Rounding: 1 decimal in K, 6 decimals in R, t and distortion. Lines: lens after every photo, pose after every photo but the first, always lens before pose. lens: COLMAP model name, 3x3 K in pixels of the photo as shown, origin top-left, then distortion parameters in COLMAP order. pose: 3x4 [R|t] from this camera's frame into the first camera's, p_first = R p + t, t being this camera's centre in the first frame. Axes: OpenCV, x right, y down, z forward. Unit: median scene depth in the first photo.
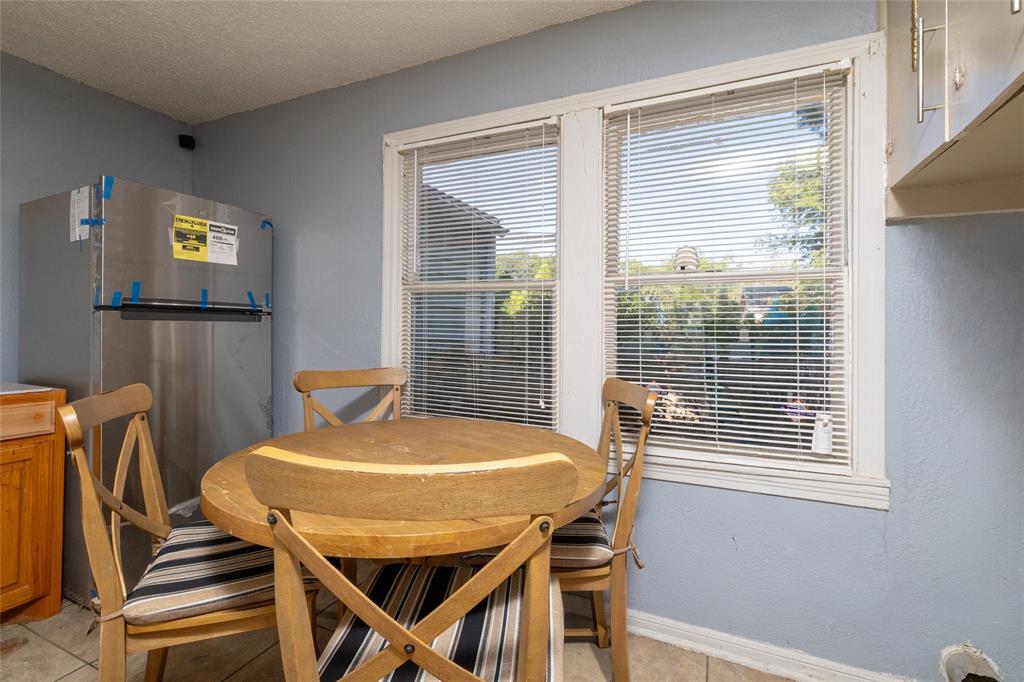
lens RADIAL K [[444.9, 0, 526.8], [0, 444.9, 327.1], [0, 0, 1]] dist [-0.005243, 0.001889]
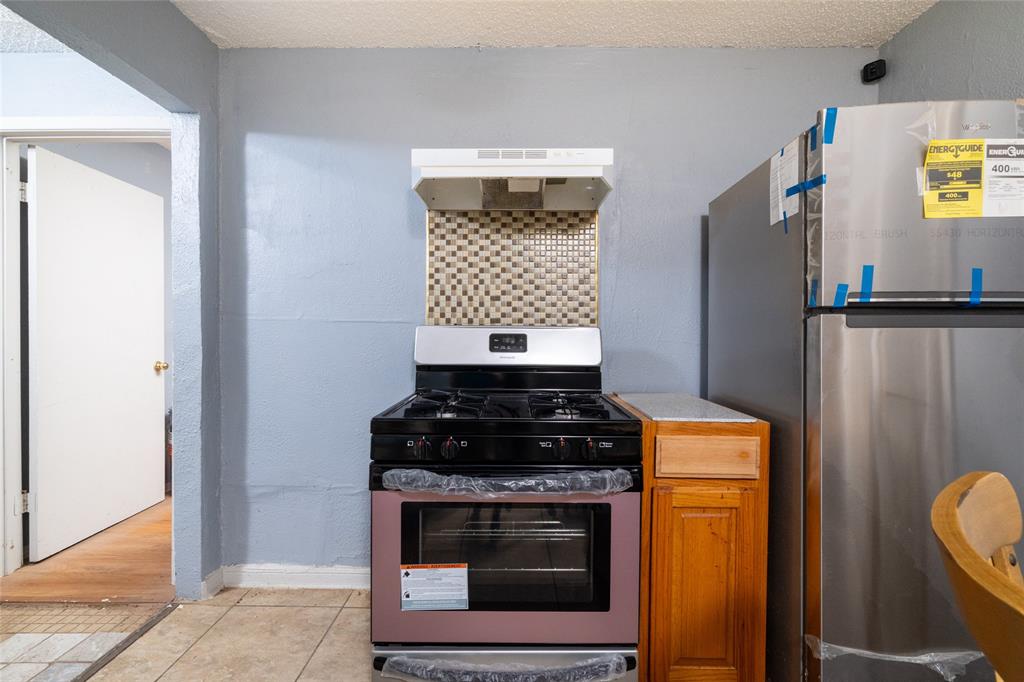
lens RADIAL K [[444.9, 0, 510.9], [0, 444.9, 342.3], [0, 0, 1]] dist [-0.005243, 0.001889]
pose [[0.386335, 0.007072, -0.922331, -0.462101], [0.003080, 0.999955, 0.008958, -0.002017], [0.922353, -0.006302, 0.386296, 0.277144]]
